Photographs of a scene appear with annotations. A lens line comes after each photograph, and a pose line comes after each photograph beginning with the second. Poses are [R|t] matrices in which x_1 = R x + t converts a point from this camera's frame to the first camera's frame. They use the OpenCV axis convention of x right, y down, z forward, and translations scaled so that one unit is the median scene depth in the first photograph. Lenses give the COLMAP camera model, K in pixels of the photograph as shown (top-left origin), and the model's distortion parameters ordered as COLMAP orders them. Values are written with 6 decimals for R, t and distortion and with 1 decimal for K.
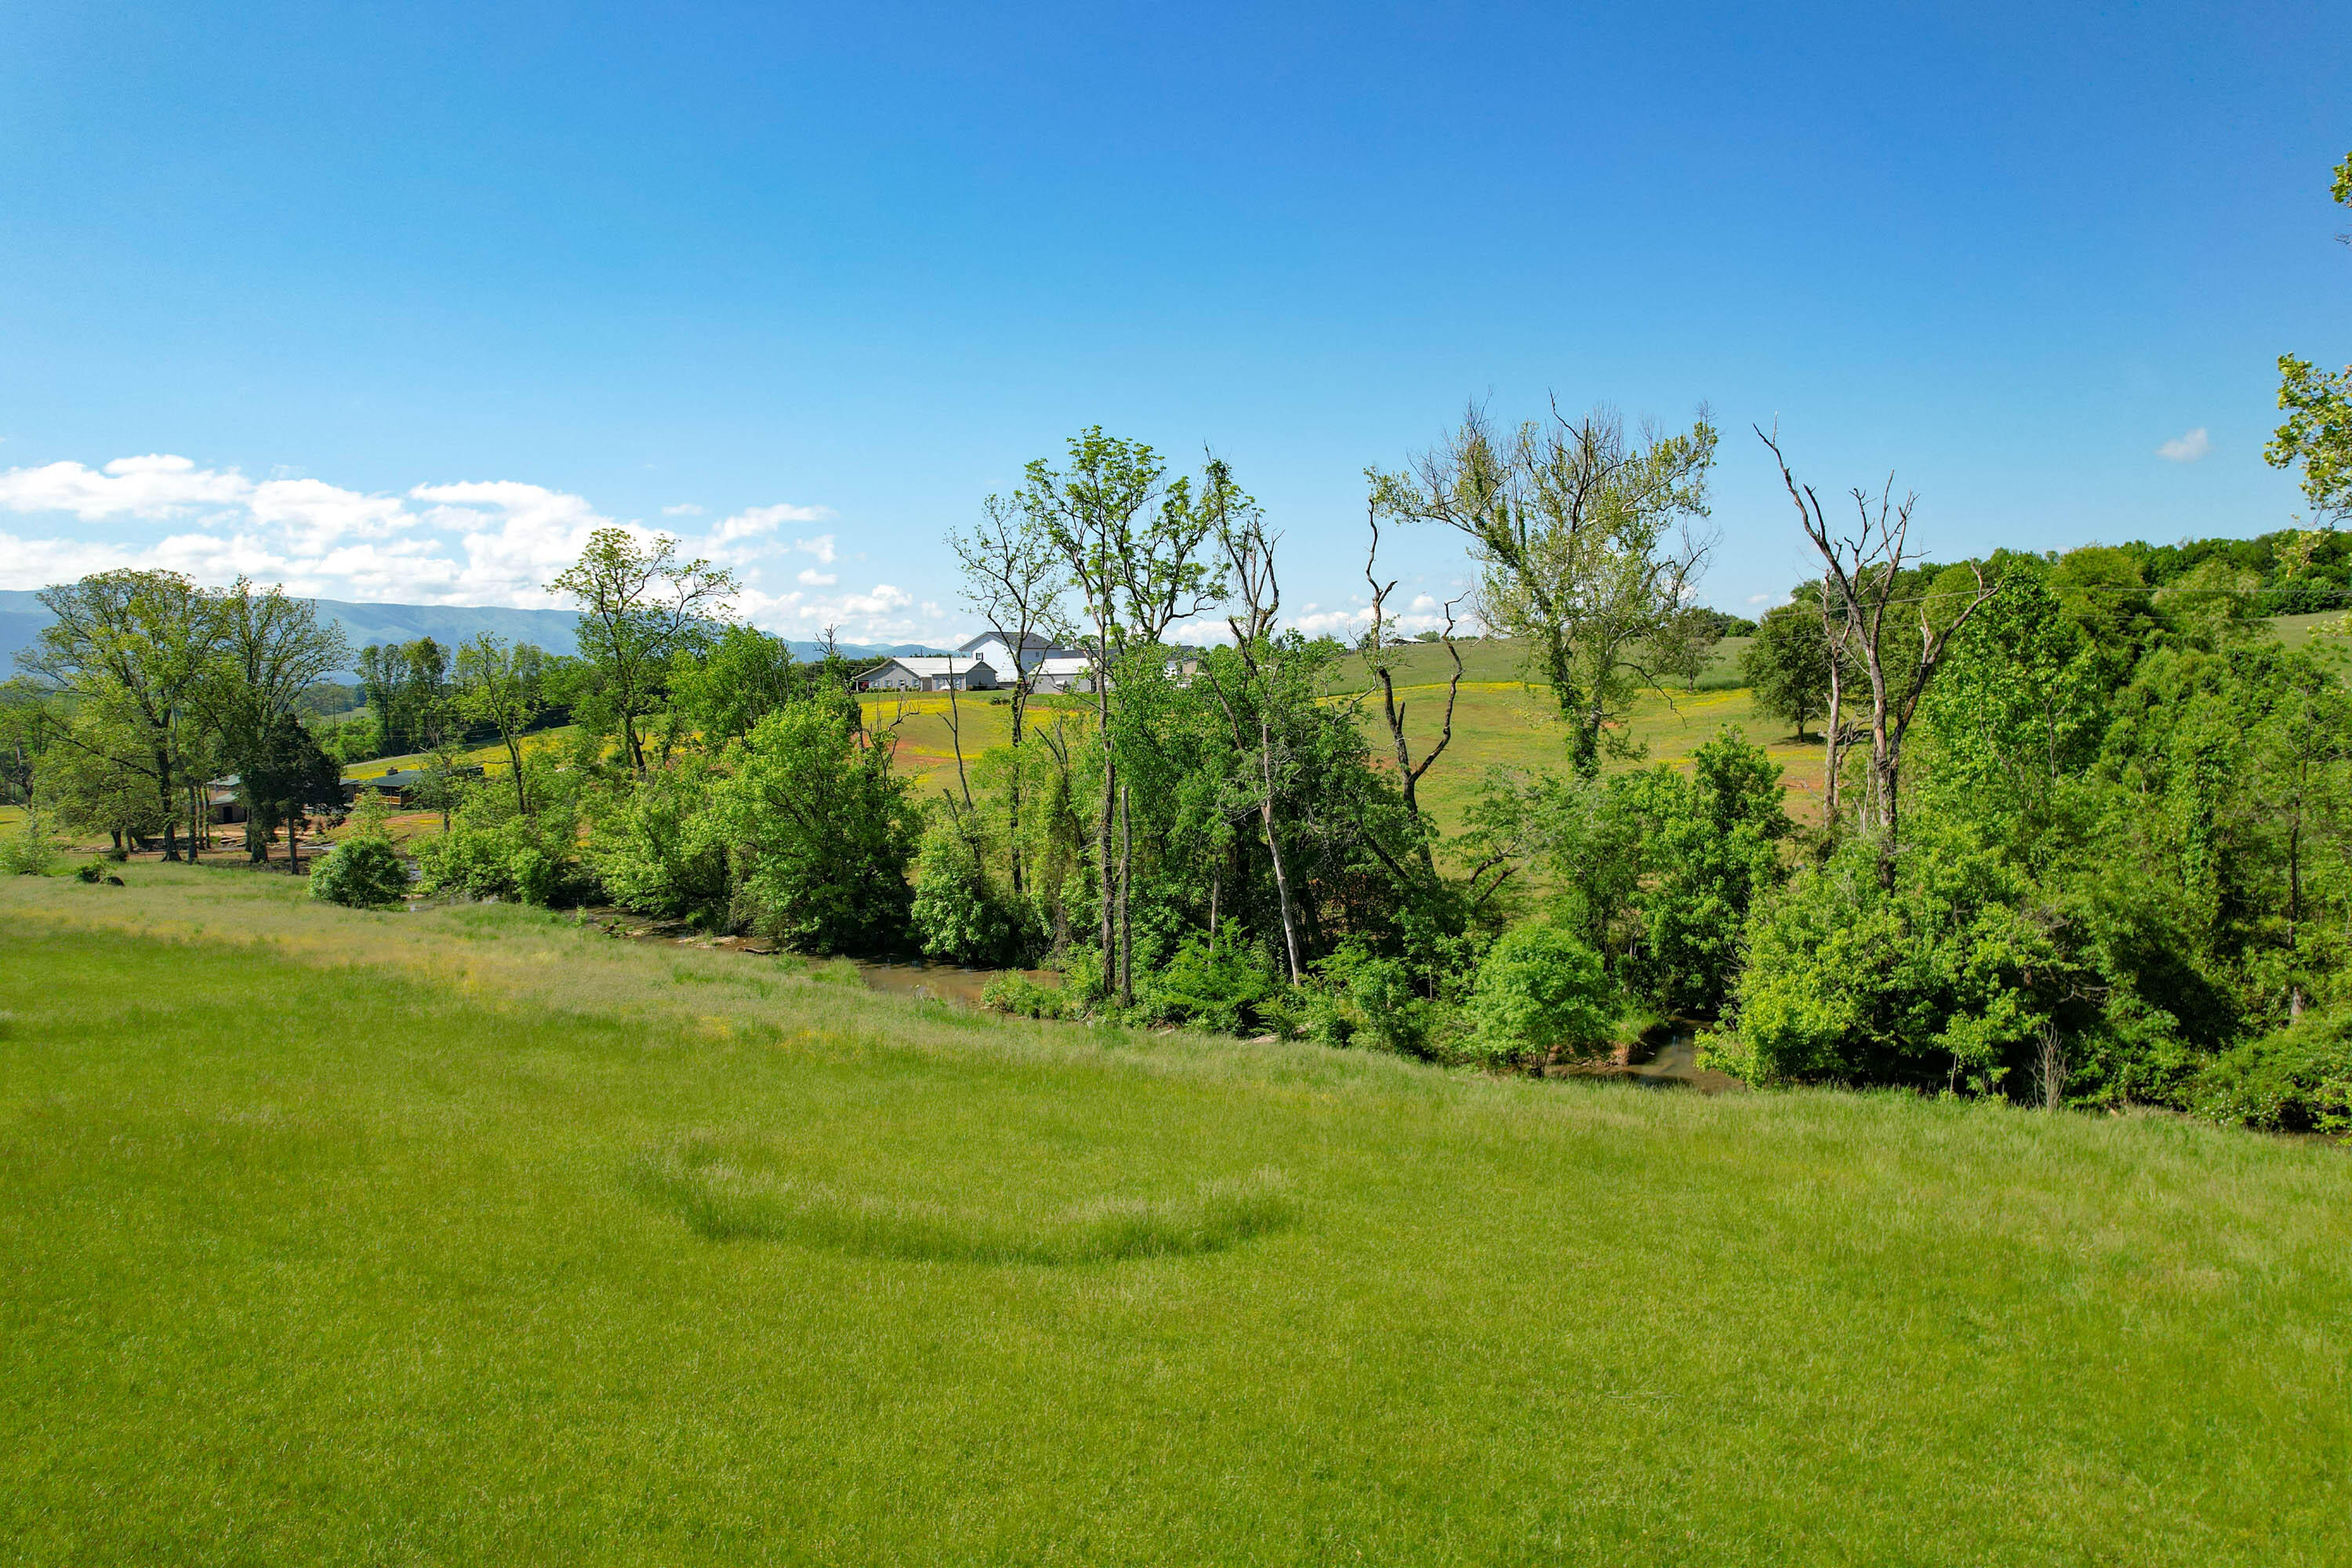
lens RADIAL K [[1509.5, 0, 1161.3], [0, 1509.5, 785.9], [0, 0, 1]] dist [-0.054633, 0.033265]
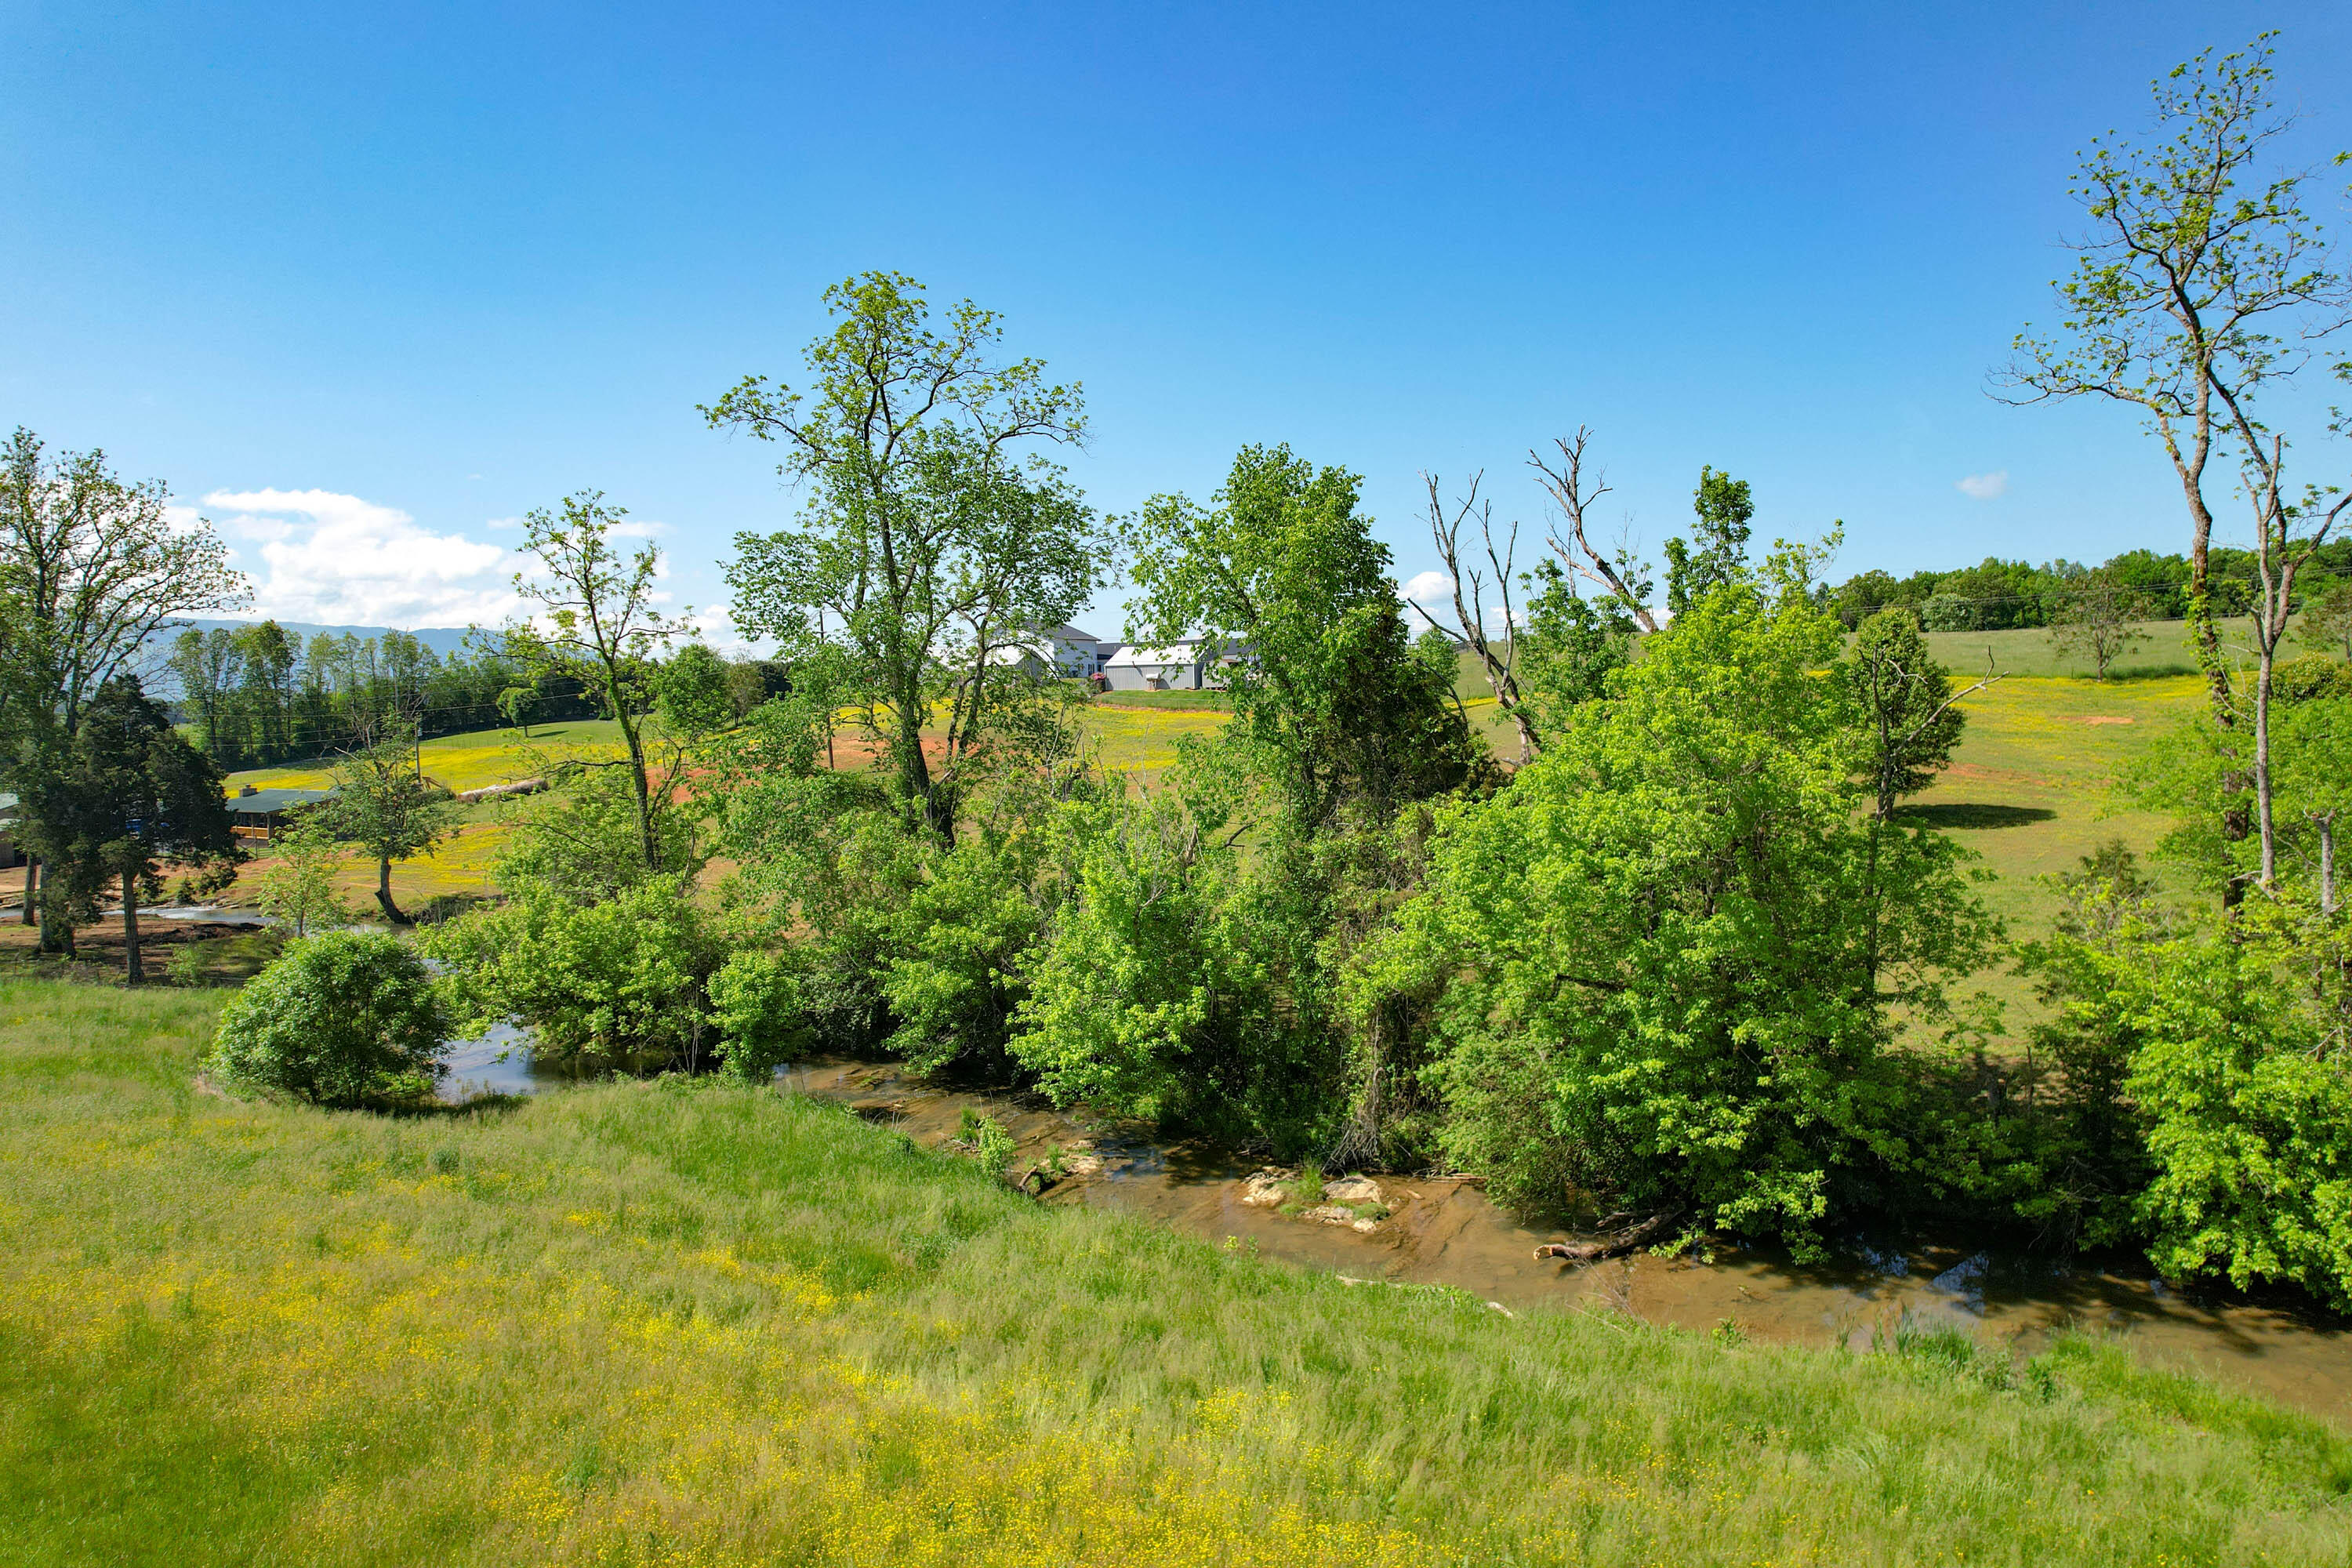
lens RADIAL K [[1509.5, 0, 1194.5], [0, 1509.5, 785.3], [0, 0, 1]] dist [-0.054633, 0.033265]
pose [[0.992399, -0.002734, 0.123032, -0.251220], [0.004691, 0.999867, -0.015619, 0.000644], [-0.122973, 0.016078, 0.992280, 0.396707]]
